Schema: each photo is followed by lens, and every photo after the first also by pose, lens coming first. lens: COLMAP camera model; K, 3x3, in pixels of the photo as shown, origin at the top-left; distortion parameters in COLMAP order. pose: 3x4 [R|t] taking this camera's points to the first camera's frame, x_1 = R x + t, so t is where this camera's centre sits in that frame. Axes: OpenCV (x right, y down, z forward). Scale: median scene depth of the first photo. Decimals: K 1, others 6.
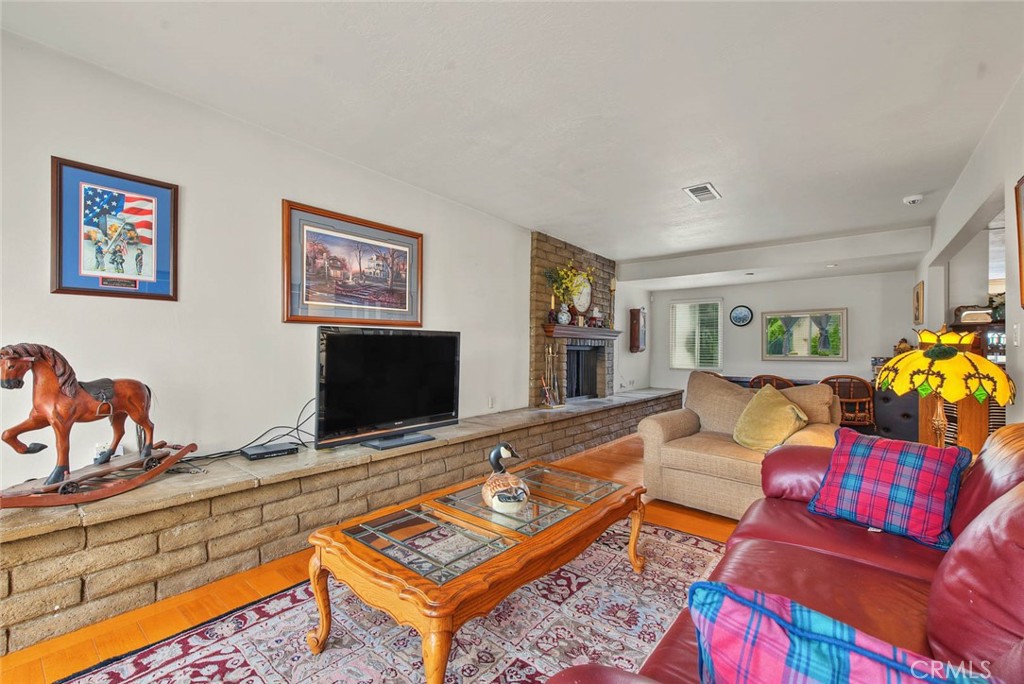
lens RADIAL K [[414.1, 0, 512.9], [0, 414.1, 348.7], [0, 0, 1]] dist [-0.000389, -0.000813]
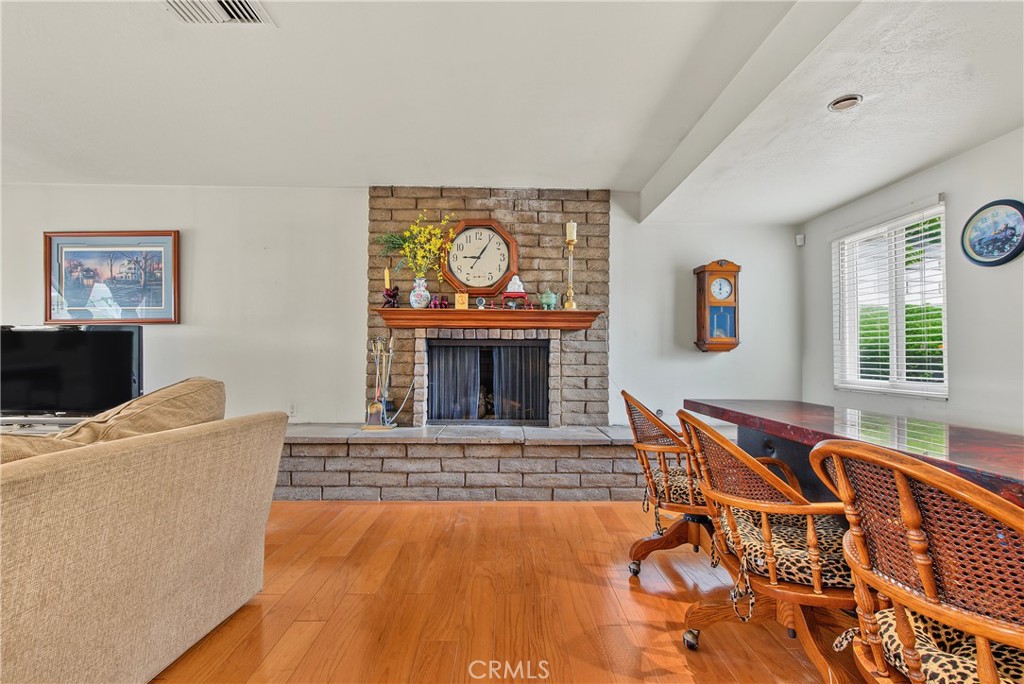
lens RADIAL K [[414.1, 0, 512.9], [0, 414.1, 348.7], [0, 0, 1]] dist [-0.000389, -0.000813]
pose [[0.647195, -0.013497, -0.762205, 1.096277], [0.002280, 0.999873, -0.015769, 0.027914], [0.762321, 0.008468, 0.647143, 1.002567]]
